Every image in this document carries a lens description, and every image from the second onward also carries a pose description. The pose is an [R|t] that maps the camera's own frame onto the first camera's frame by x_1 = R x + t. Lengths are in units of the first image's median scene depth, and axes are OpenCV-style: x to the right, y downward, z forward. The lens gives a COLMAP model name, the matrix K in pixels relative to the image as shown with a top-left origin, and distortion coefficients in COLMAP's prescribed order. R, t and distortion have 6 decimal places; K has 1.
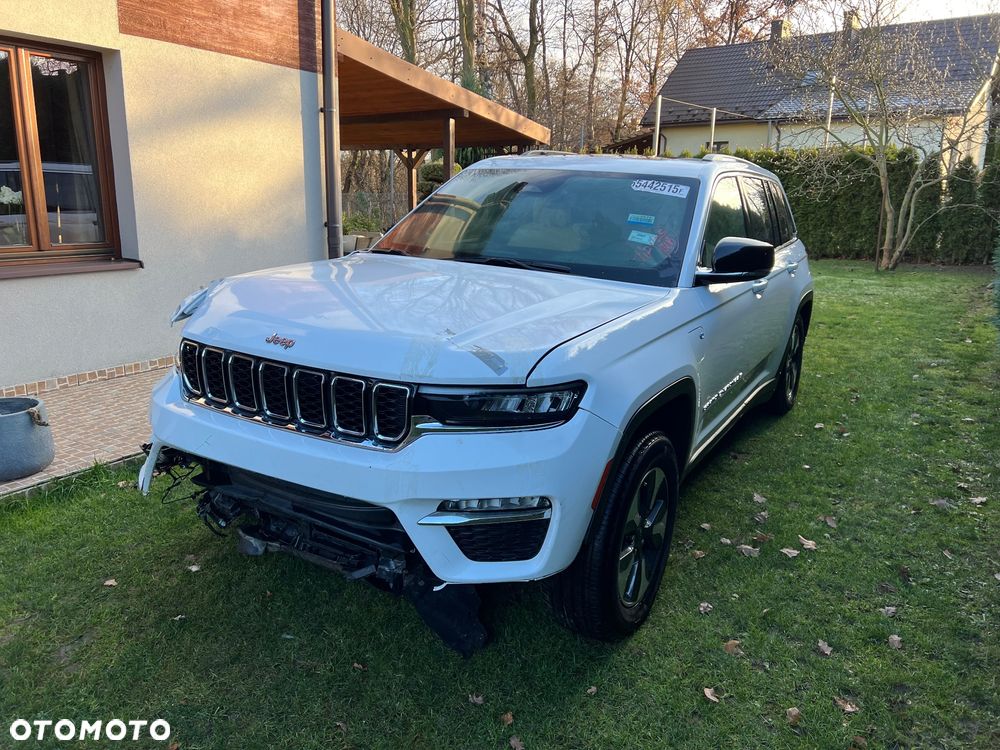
lens RADIAL K [[739.0, 0, 497.9], [0, 739.0, 372.0], [0, 0, 1]] dist [0.063010, -0.064711]
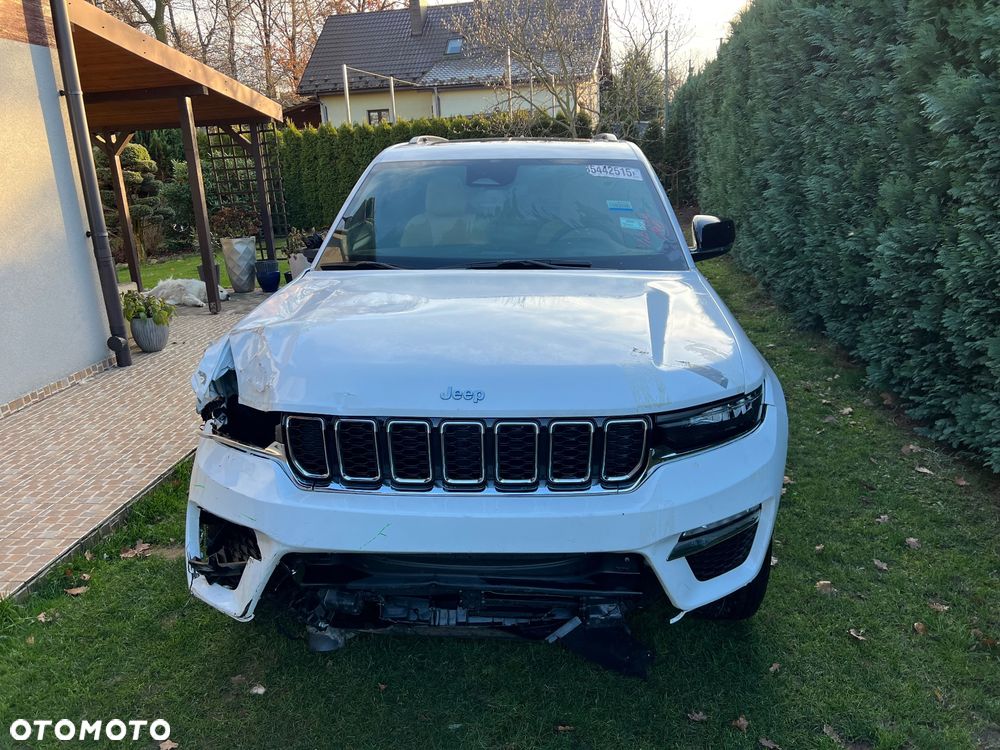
lens RADIAL K [[739.0, 0, 497.9], [0, 739.0, 372.0], [0, 0, 1]] dist [0.063010, -0.064711]
pose [[0.897036, -0.176610, 0.405137, -0.352179], [0.160593, 0.984280, 0.073498, -0.072706], [-0.411749, -0.000868, 0.911297, 0.129192]]
